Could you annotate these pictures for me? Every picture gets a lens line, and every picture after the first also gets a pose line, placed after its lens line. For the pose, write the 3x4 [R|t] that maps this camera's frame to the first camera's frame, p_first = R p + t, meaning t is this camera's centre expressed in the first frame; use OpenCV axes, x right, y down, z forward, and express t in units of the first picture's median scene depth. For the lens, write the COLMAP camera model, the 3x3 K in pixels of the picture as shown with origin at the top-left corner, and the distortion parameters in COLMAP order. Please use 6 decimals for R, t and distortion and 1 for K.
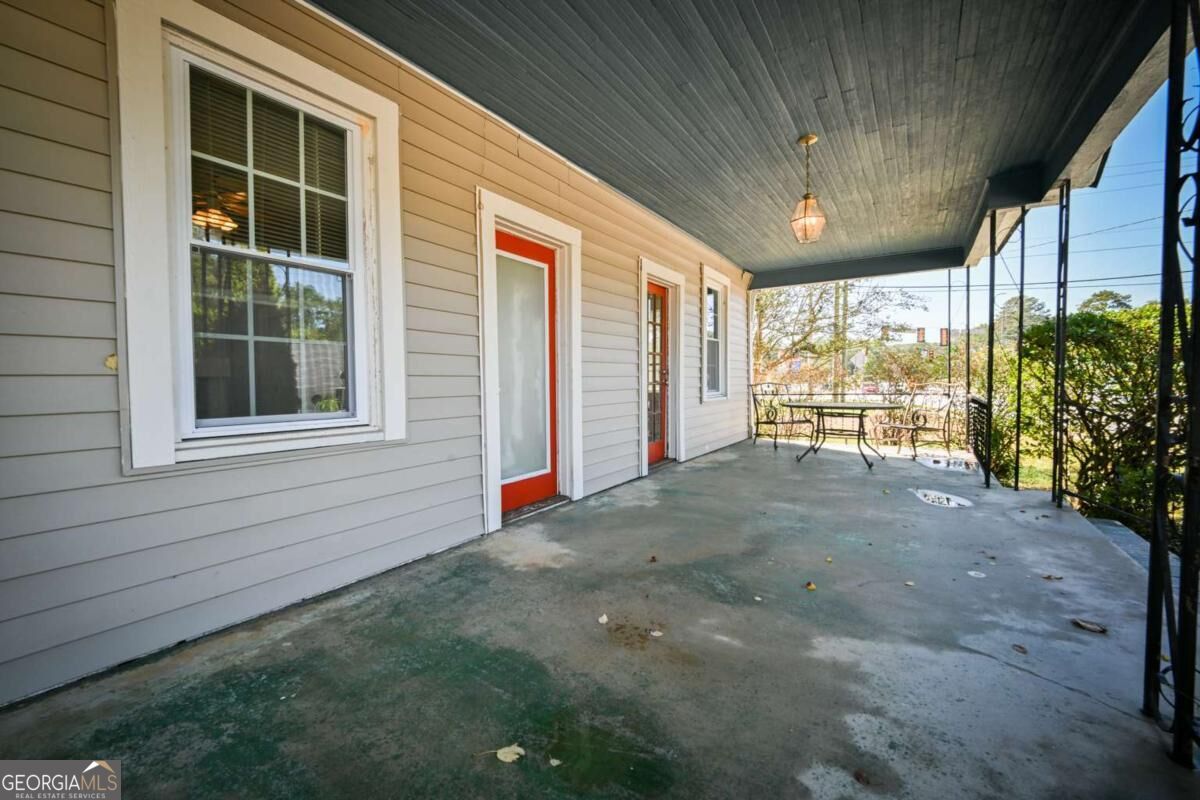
lens RADIAL K [[495.4, 0, 603.2], [0, 495.4, 398.4], [0, 0, 1]] dist [0.001720, -0.008357]
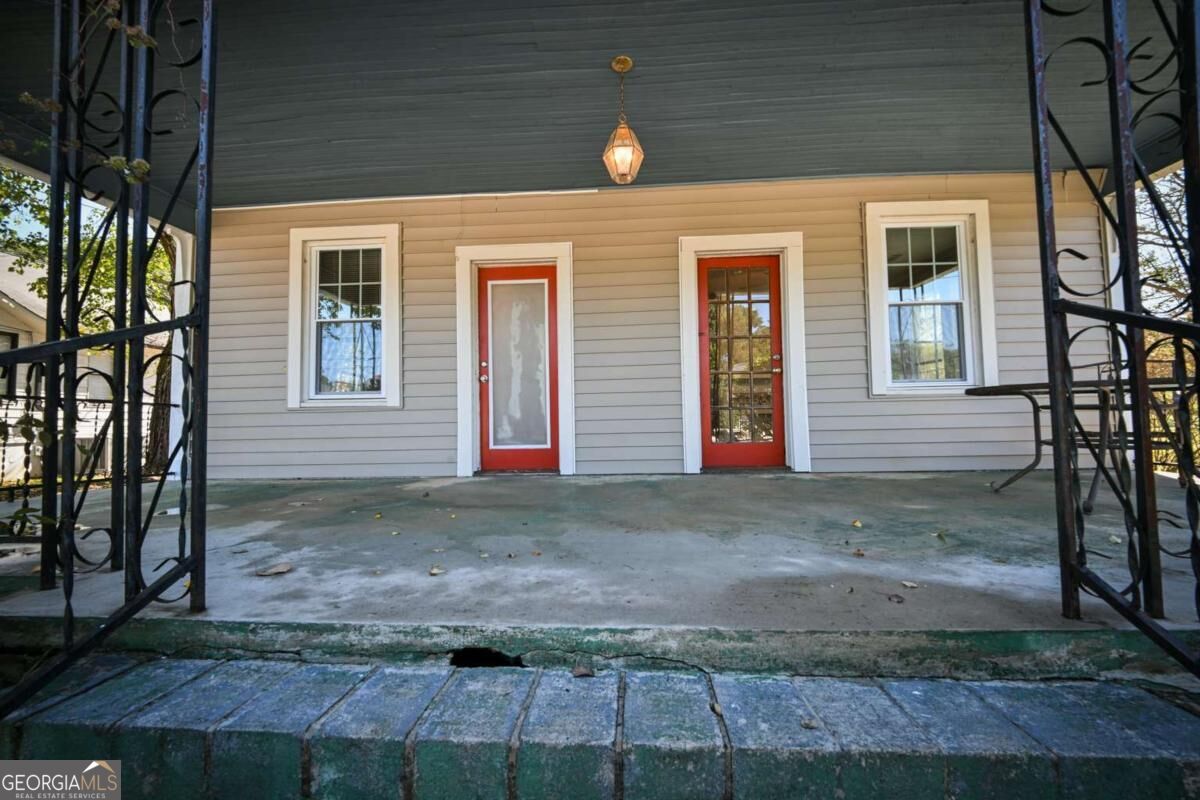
lens RADIAL K [[495.4, 0, 603.2], [0, 495.4, 398.4], [0, 0, 1]] dist [0.001720, -0.008357]
pose [[0.492358, -0.037102, -0.869602, 1.509731], [-0.017106, 0.998486, -0.052286, 0.133840], [0.870225, 0.040619, 0.490978, 0.773226]]
